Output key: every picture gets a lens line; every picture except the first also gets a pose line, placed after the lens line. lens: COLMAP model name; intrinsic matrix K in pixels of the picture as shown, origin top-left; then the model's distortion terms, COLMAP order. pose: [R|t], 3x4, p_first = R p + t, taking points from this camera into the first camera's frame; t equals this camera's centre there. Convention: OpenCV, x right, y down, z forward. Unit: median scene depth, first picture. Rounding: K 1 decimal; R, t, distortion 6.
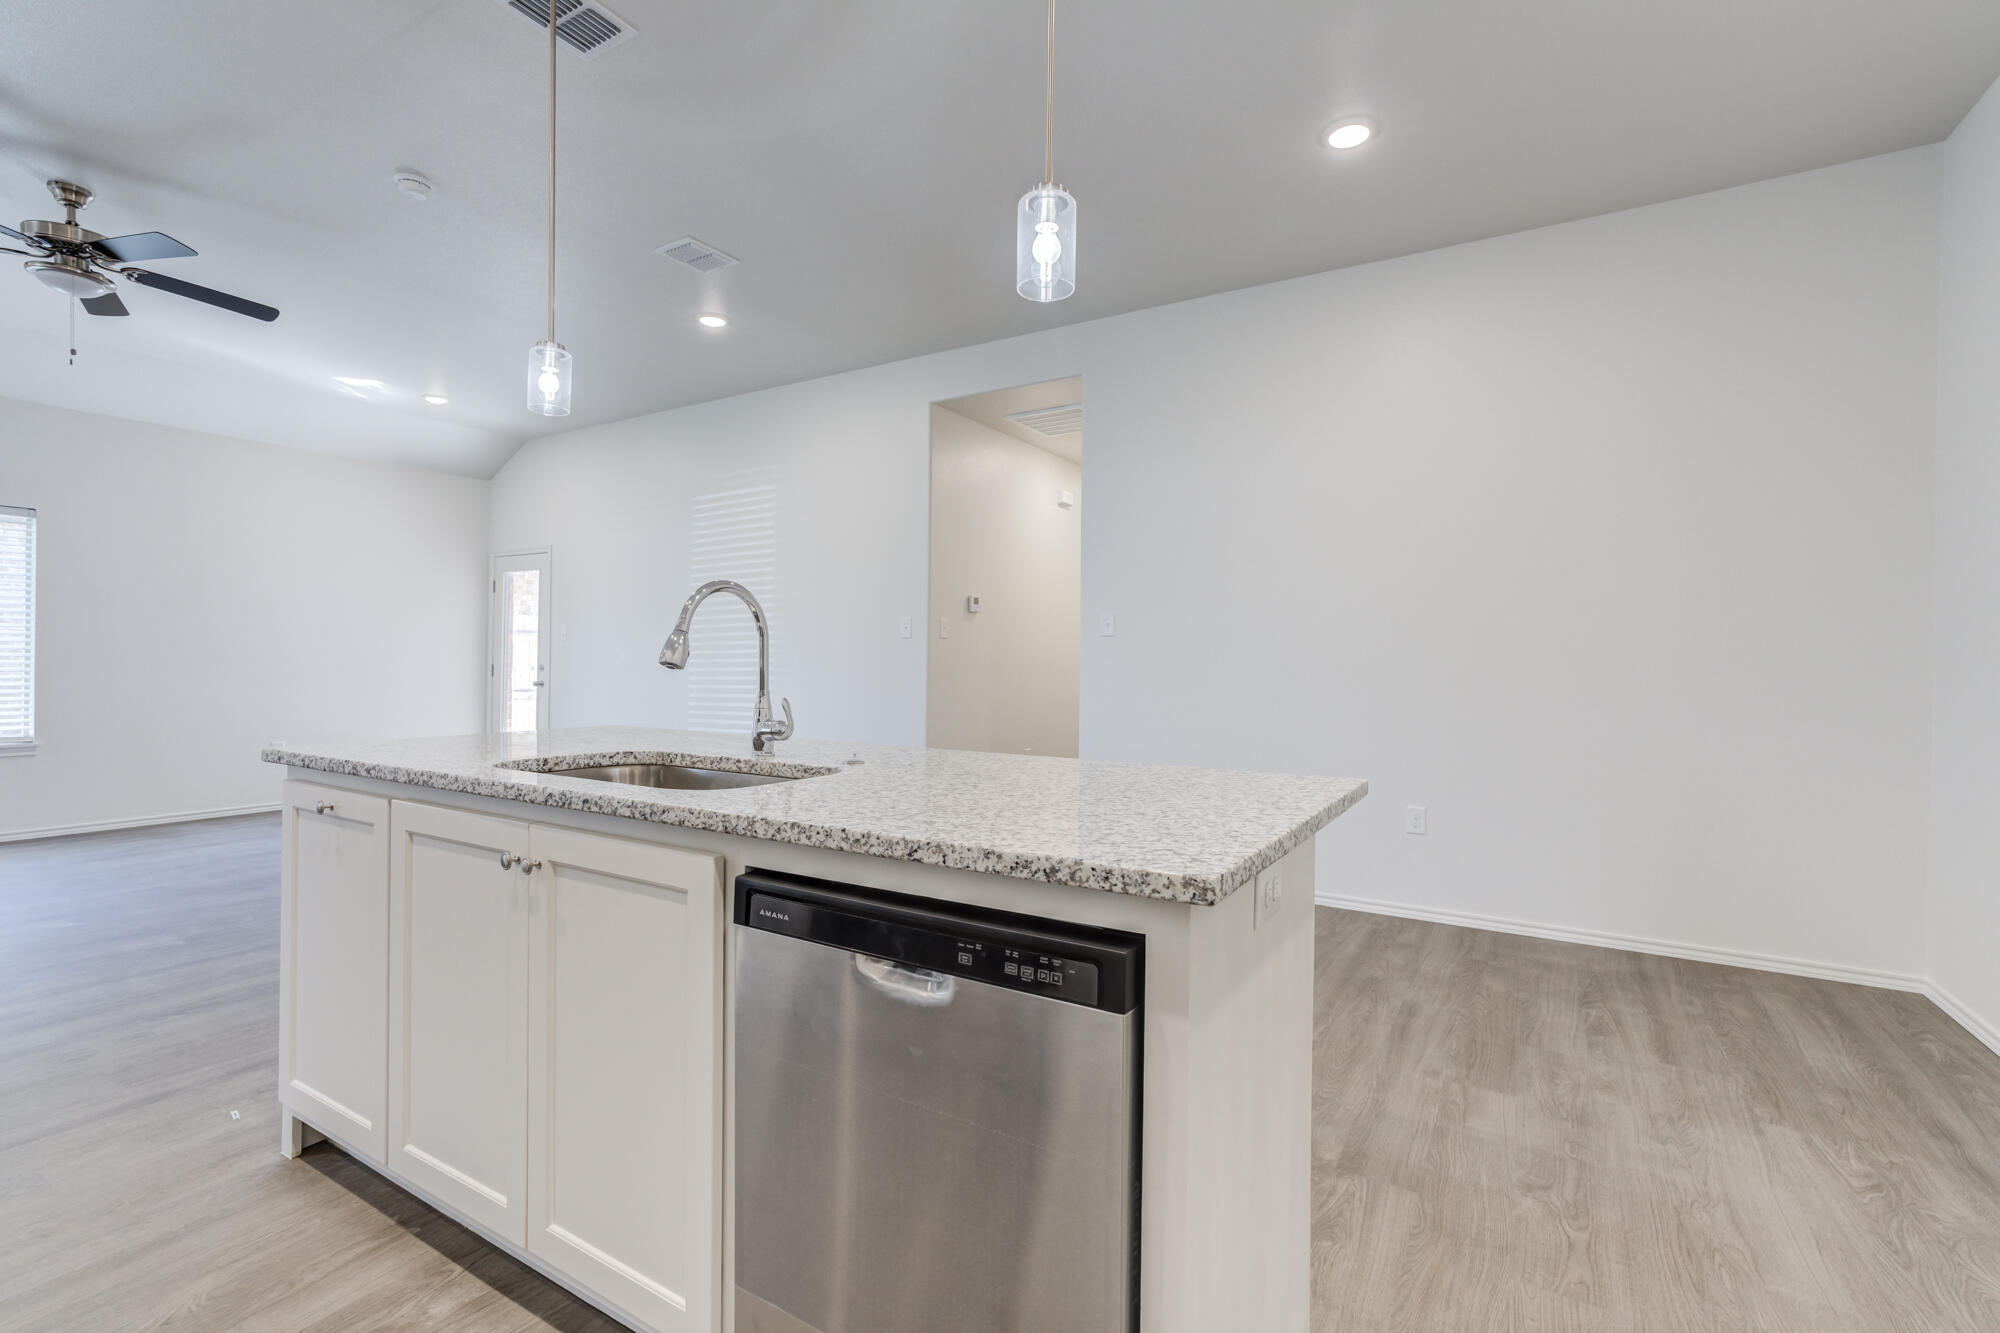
lens RADIAL K [[894.8, 0, 970.5], [0, 894.8, 658.9], [0, 0, 1]] dist [0.023484, 0.000043]
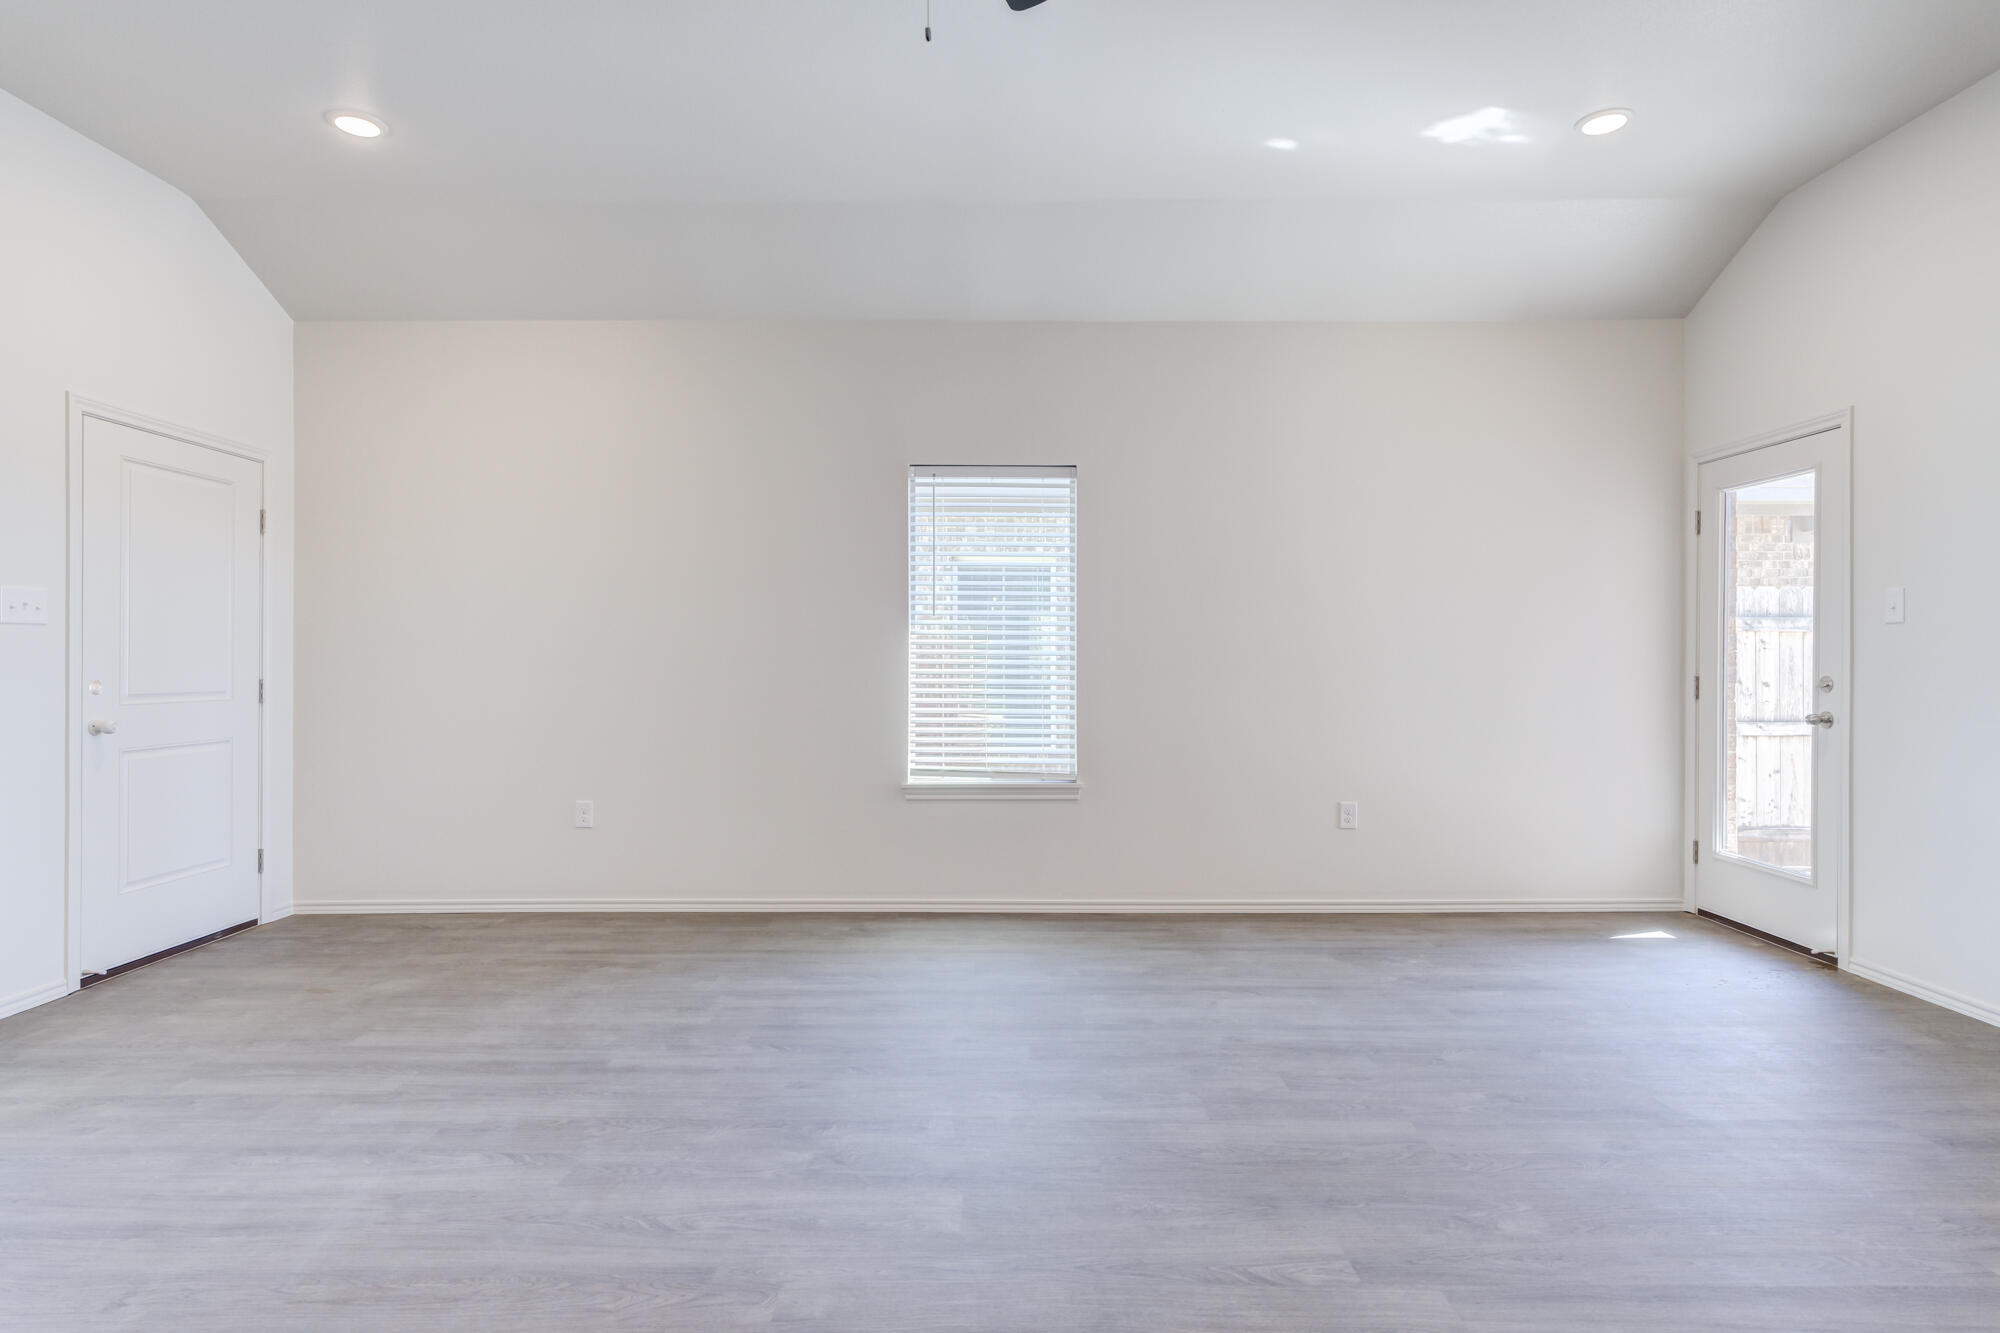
lens RADIAL K [[1064.9, 0, 1004.6], [0, 1064.9, 659.8], [0, 0, 1]] dist [-0.005794, 0.011365]
pose [[0.545513, -0.006137, -0.838080, -0.659101], [0.006545, 0.999974, -0.003062, -0.008814], [0.838076, -0.003815, 0.545539, 0.947140]]
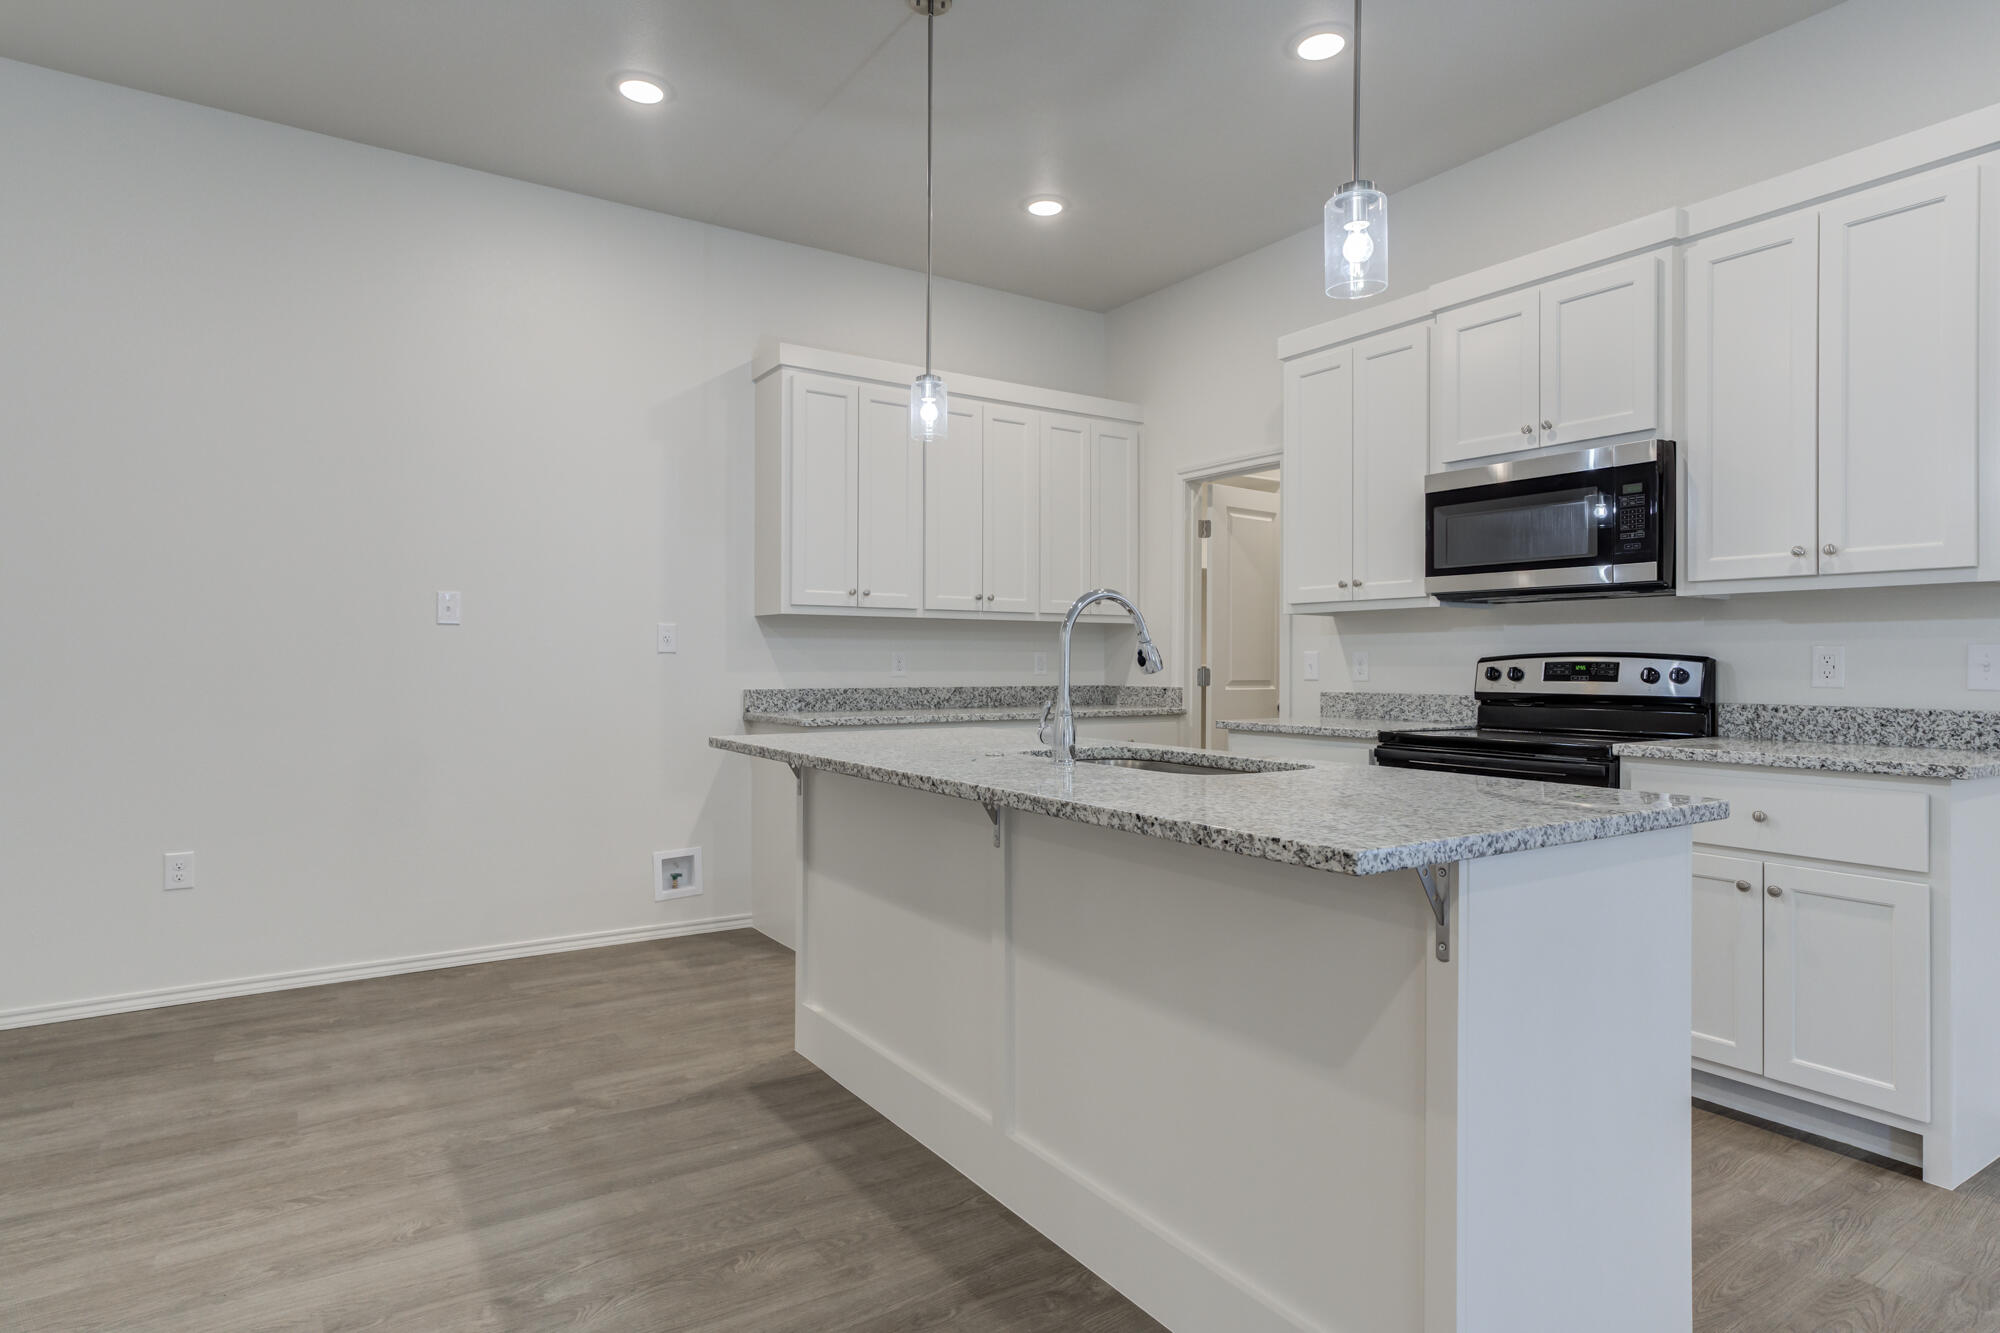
lens RADIAL K [[1083.4, 0, 1001.0], [0, 1083.4, 657.4], [0, 0, 1]] dist [0.000074, 0.011586]
pose [[-0.916540, -0.011173, 0.399786, -0.425733], [-0.012945, 0.999915, -0.001731, -0.002828], [-0.399733, -0.006761, -0.916607, 1.407861]]
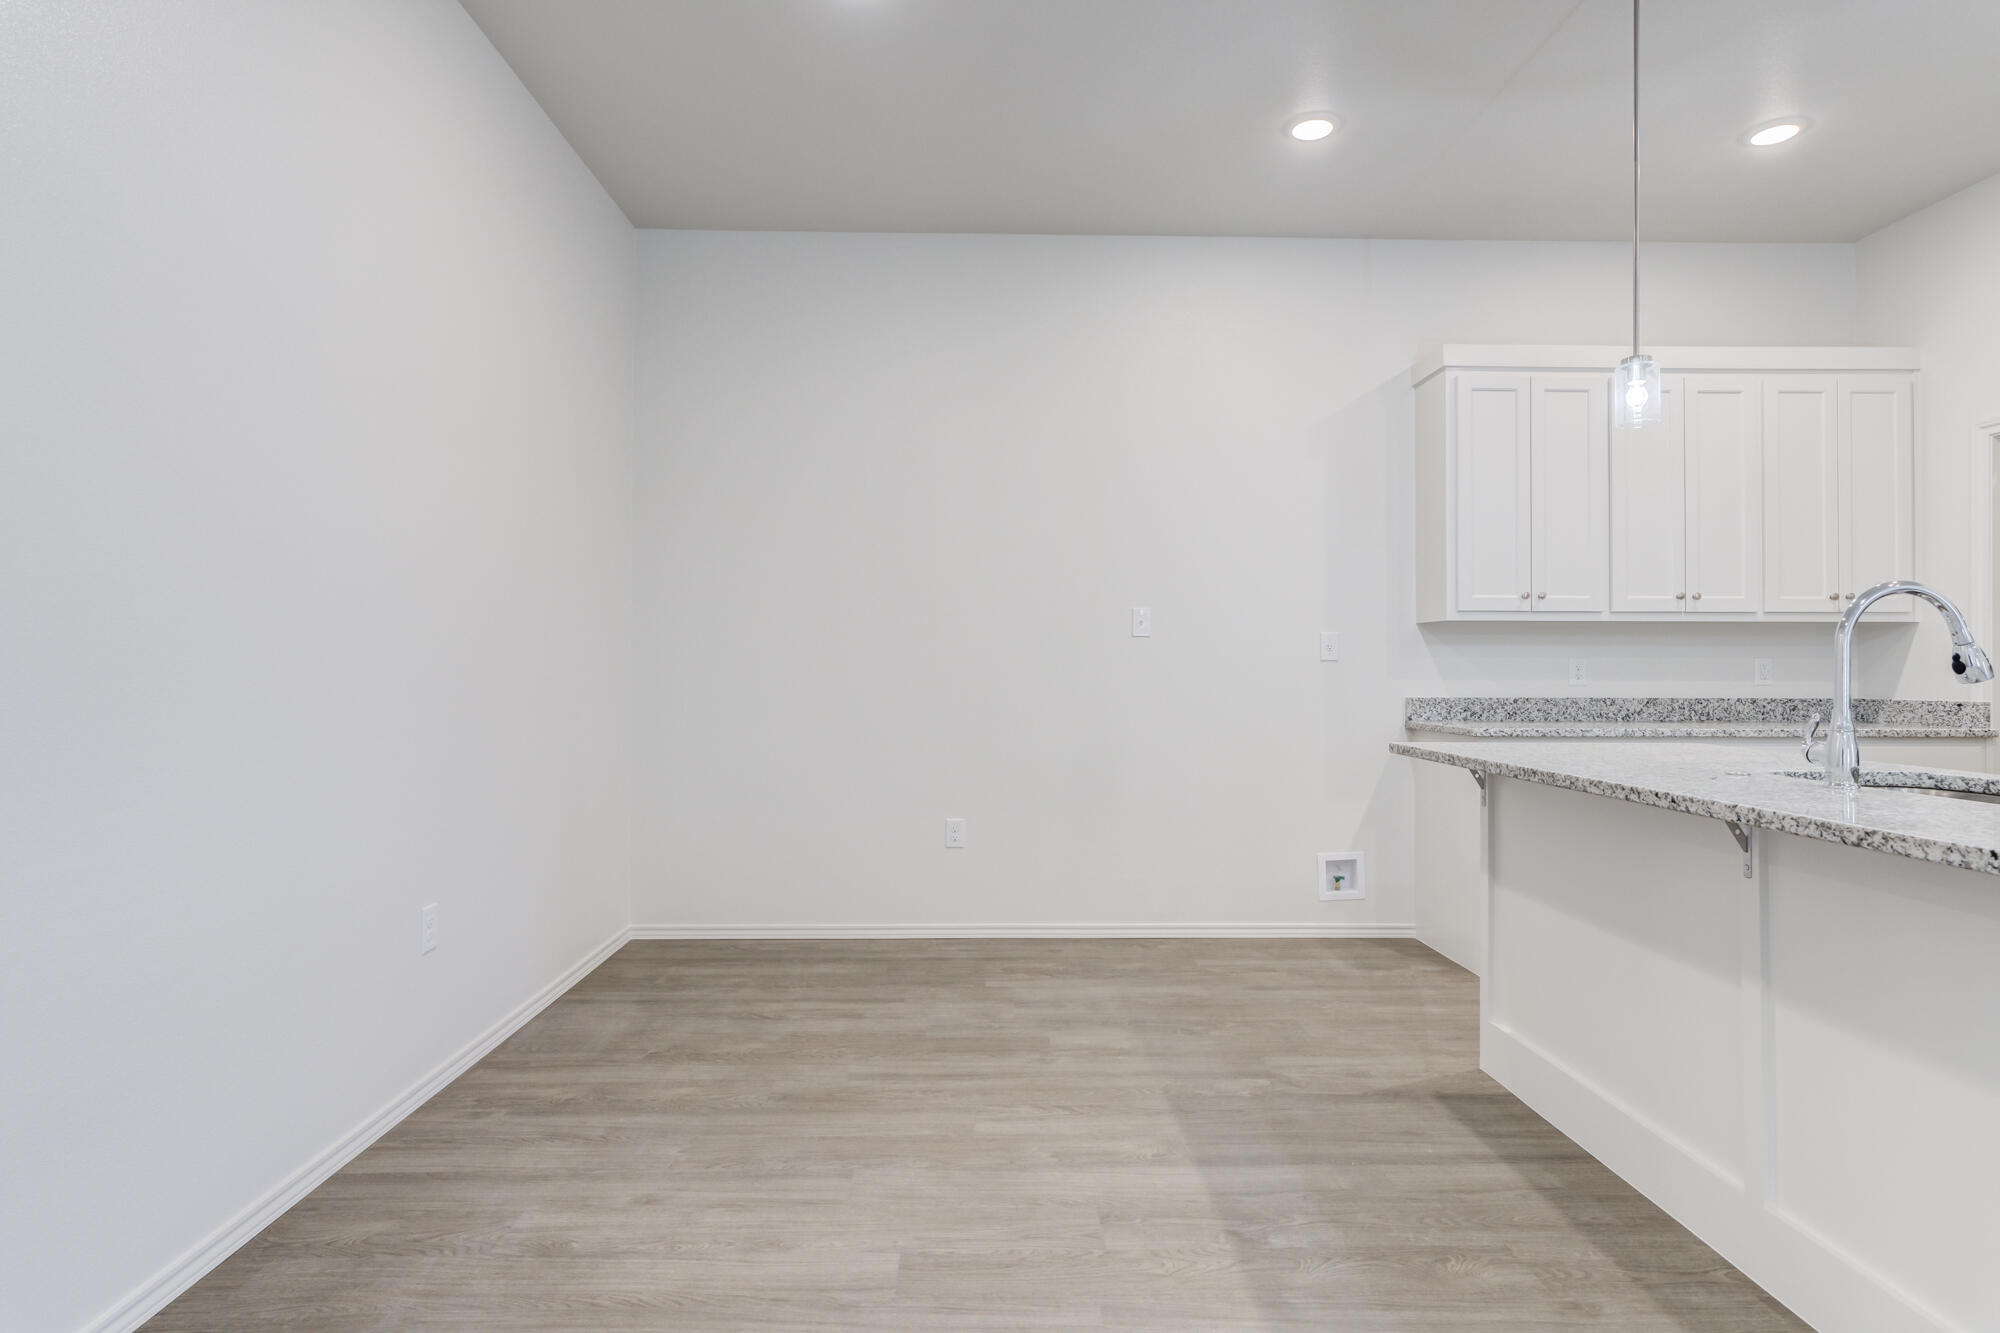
lens RADIAL K [[1077.1, 0, 1007.6], [0, 1077.1, 657.6], [0, 0, 1]] dist [-0.013923, 0.016420]
pose [[-0.567160, -0.002838, 0.823603, -0.407954], [-0.009523, 0.999950, -0.003112, -0.001489], [-0.823553, -0.009608, -0.567159, 1.470248]]
